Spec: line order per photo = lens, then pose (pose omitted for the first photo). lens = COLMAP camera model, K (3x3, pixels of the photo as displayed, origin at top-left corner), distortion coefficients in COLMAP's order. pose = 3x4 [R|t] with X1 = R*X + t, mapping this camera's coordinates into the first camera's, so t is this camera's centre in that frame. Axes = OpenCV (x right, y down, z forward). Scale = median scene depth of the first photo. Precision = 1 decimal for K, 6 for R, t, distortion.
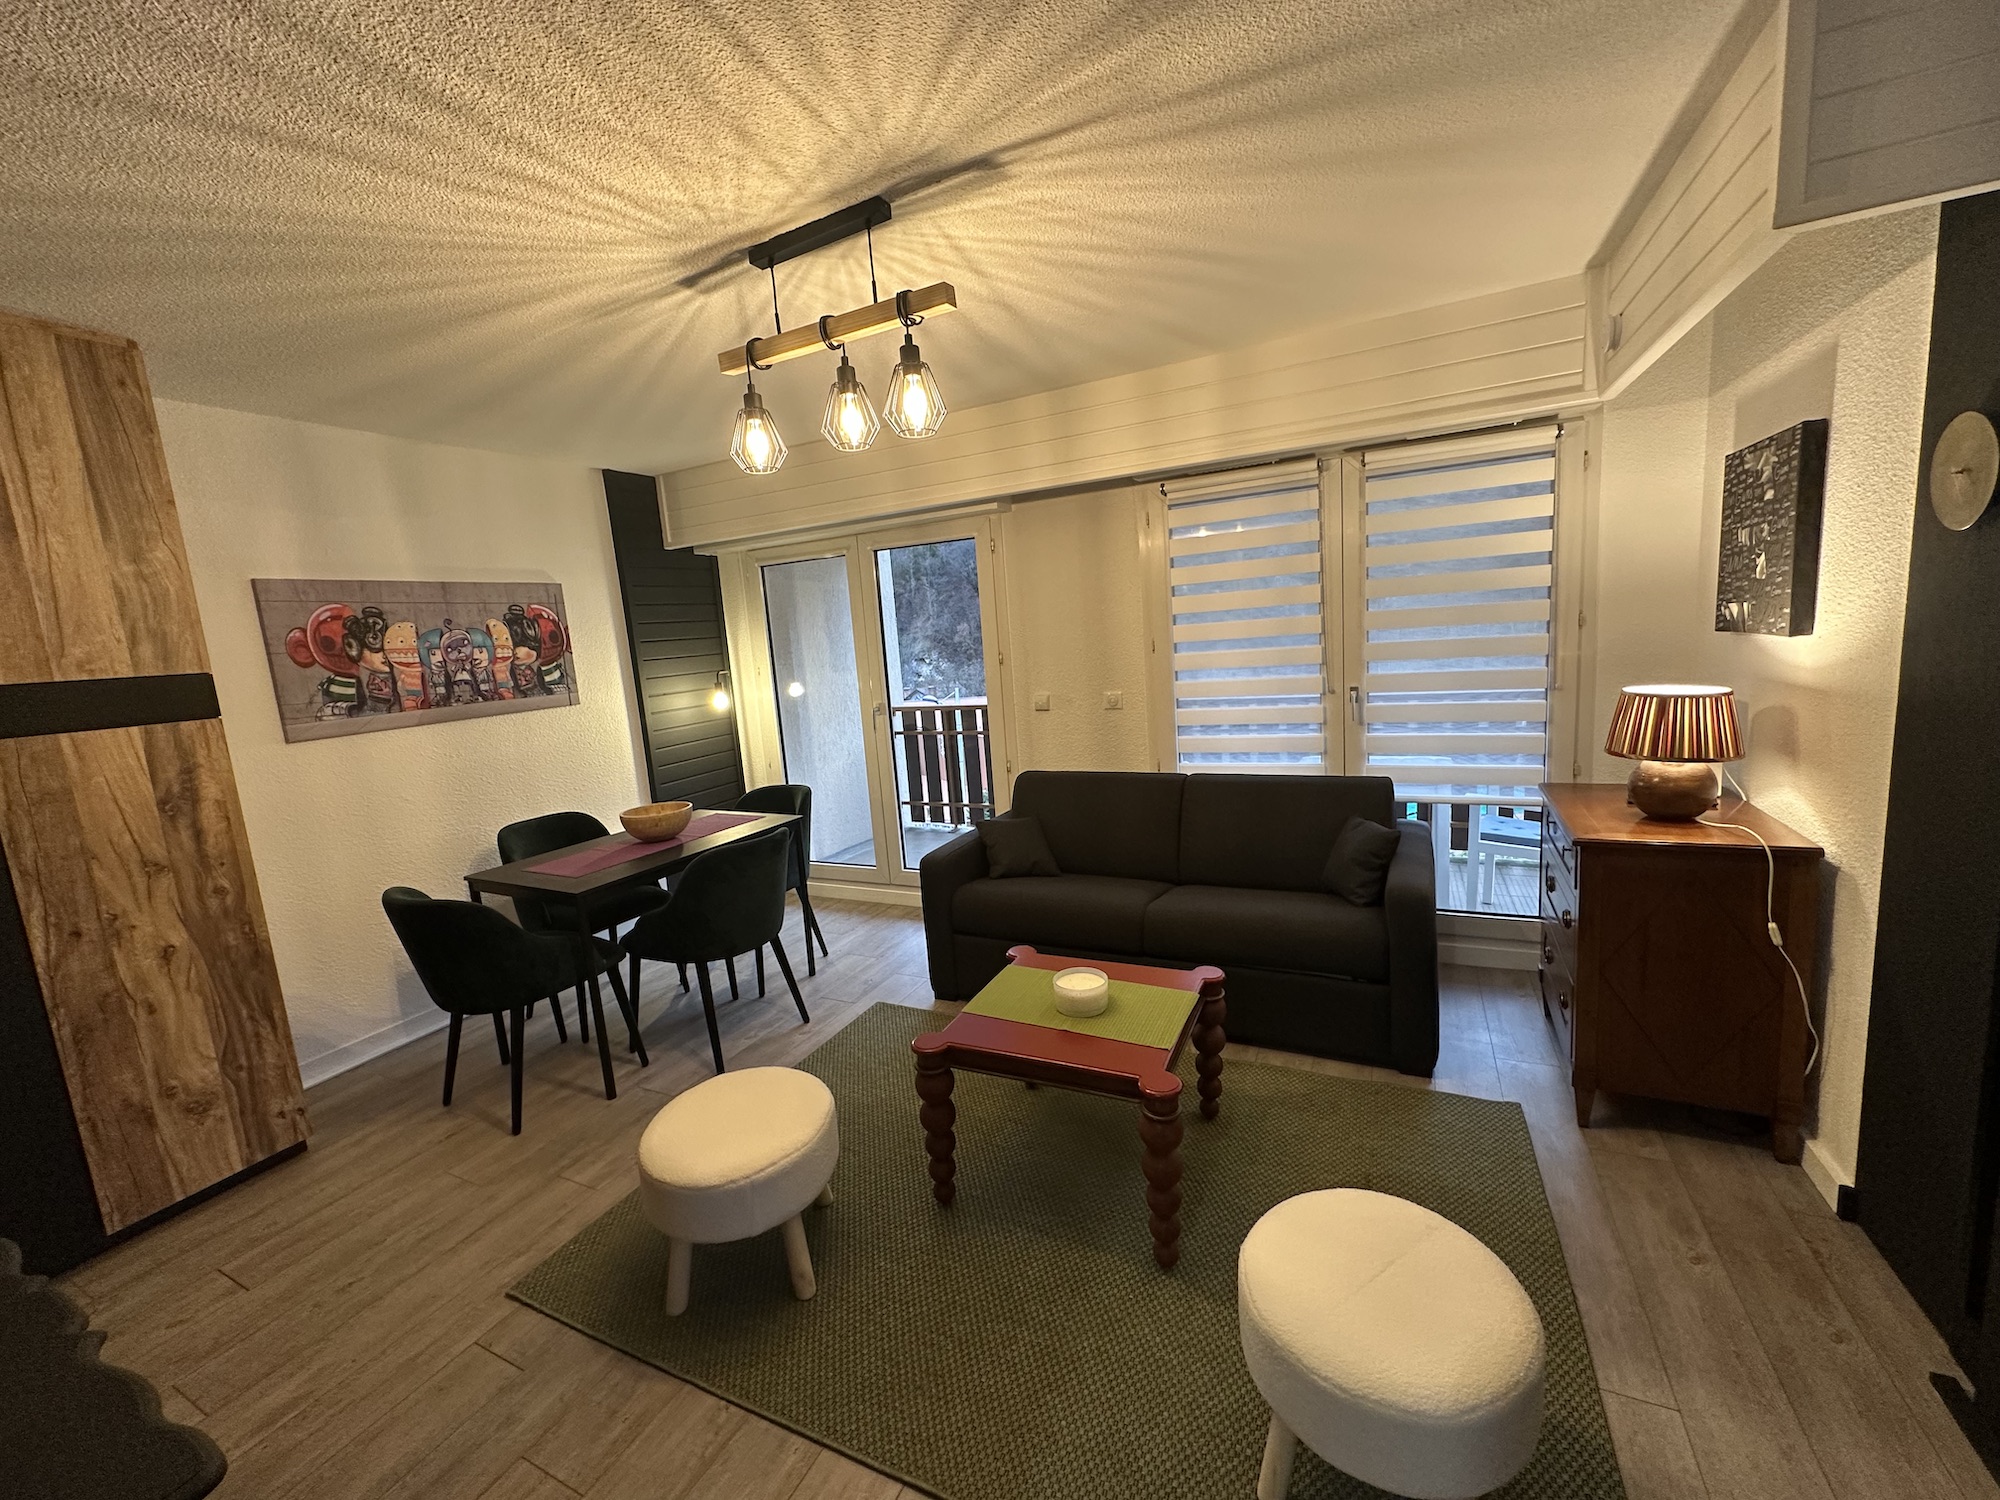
lens RADIAL K [[806.2, 0, 992.4], [0, 806.2, 750.3], [0, 0, 1]] dist [0.000362, 0.000104]
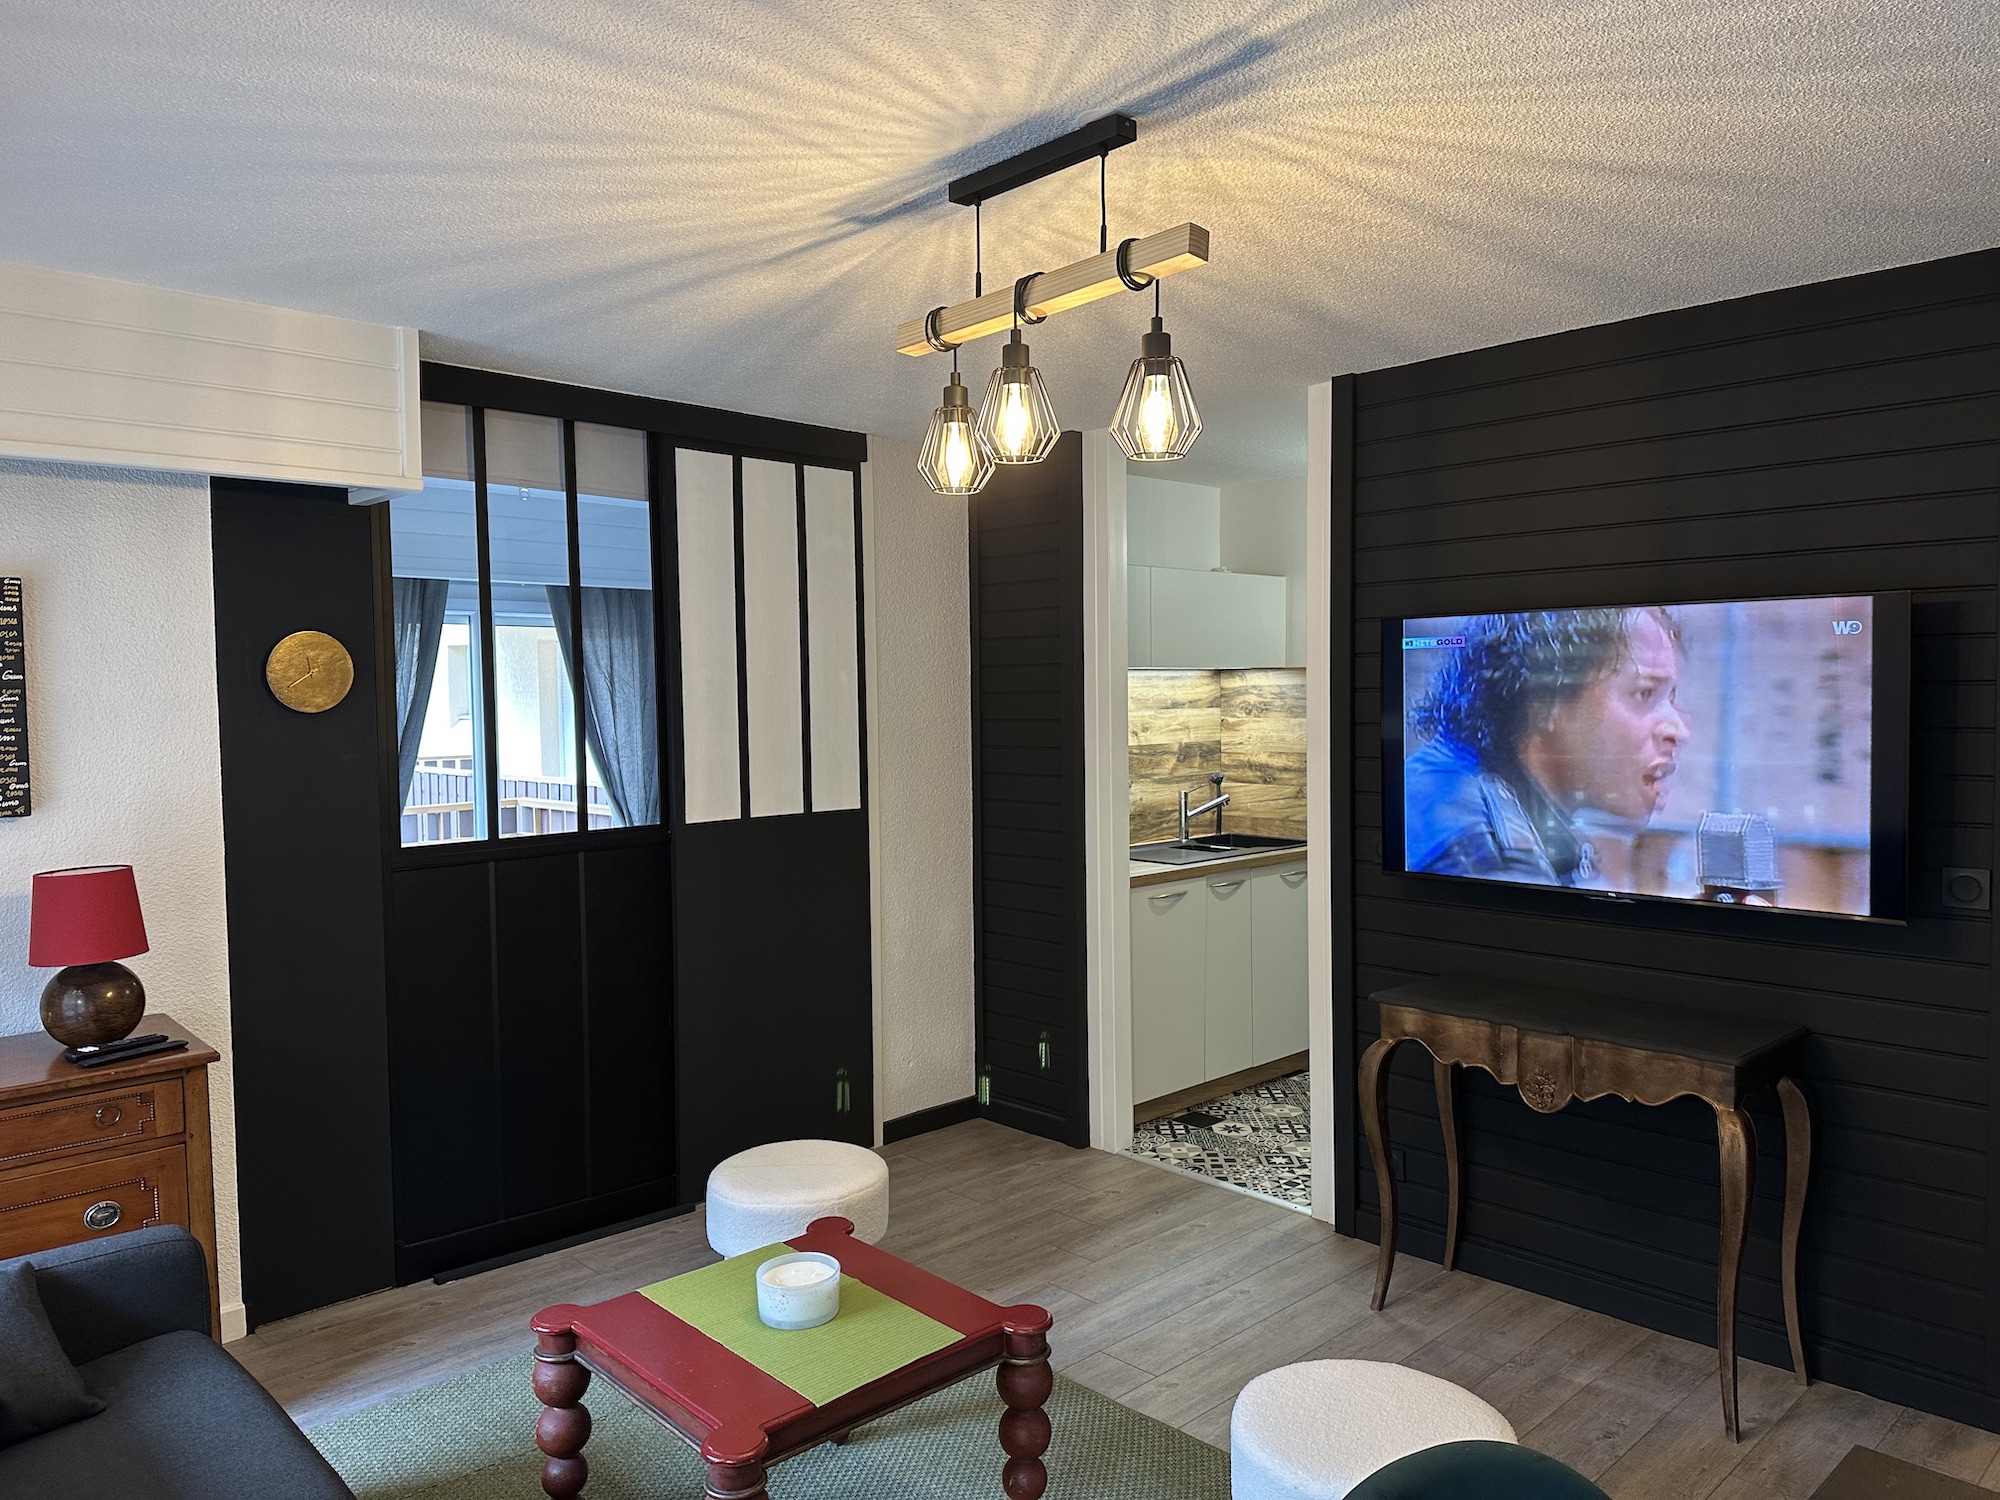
lens RADIAL K [[1384.0, 0, 1000.0], [0, 1384.0, 750.0], [0, 0, 1]] dist [0.220685, -0.375978]
pose [[-0.935765, 0.070420, 0.345522, -0.513592], [0.131432, 0.978903, 0.156443, -0.303370], [-0.327216, 0.191806, -0.925279, 2.003712]]
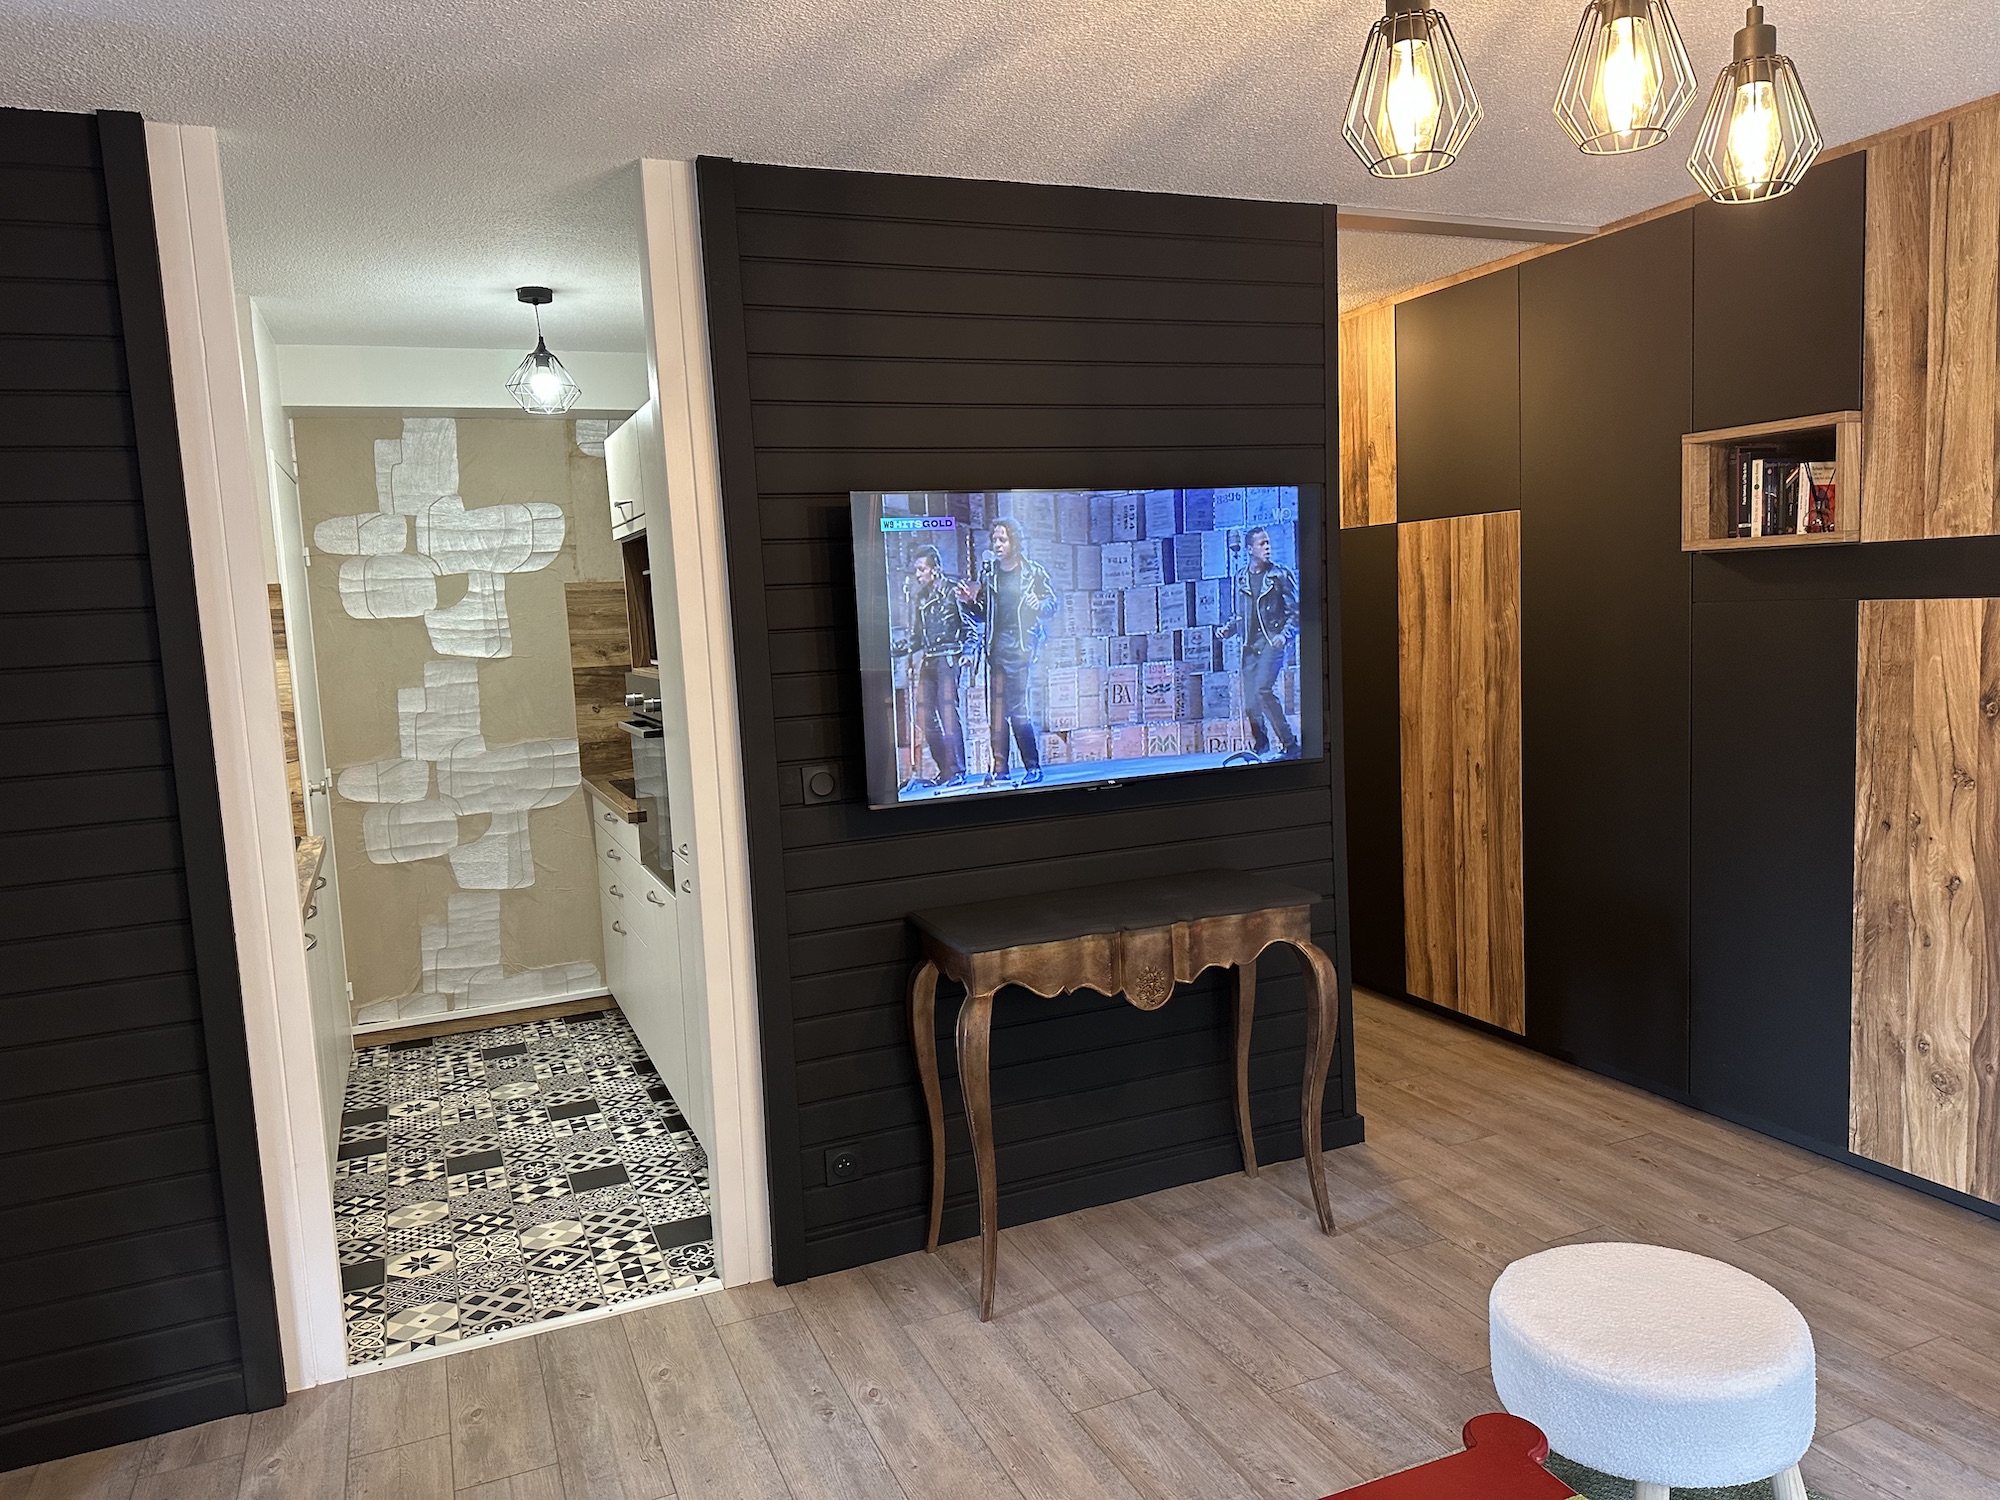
lens RADIAL K [[1372.1, 0, 988.6], [0, 1372.1, 752.7], [0, 0, 1]] dist [0.125941, -0.208261]
pose [[-0.649886, 0.184717, -0.737243, 0.618915], [-0.013032, 0.967166, 0.253812, -0.223707], [0.759920, 0.174556, -0.626141, 1.184428]]
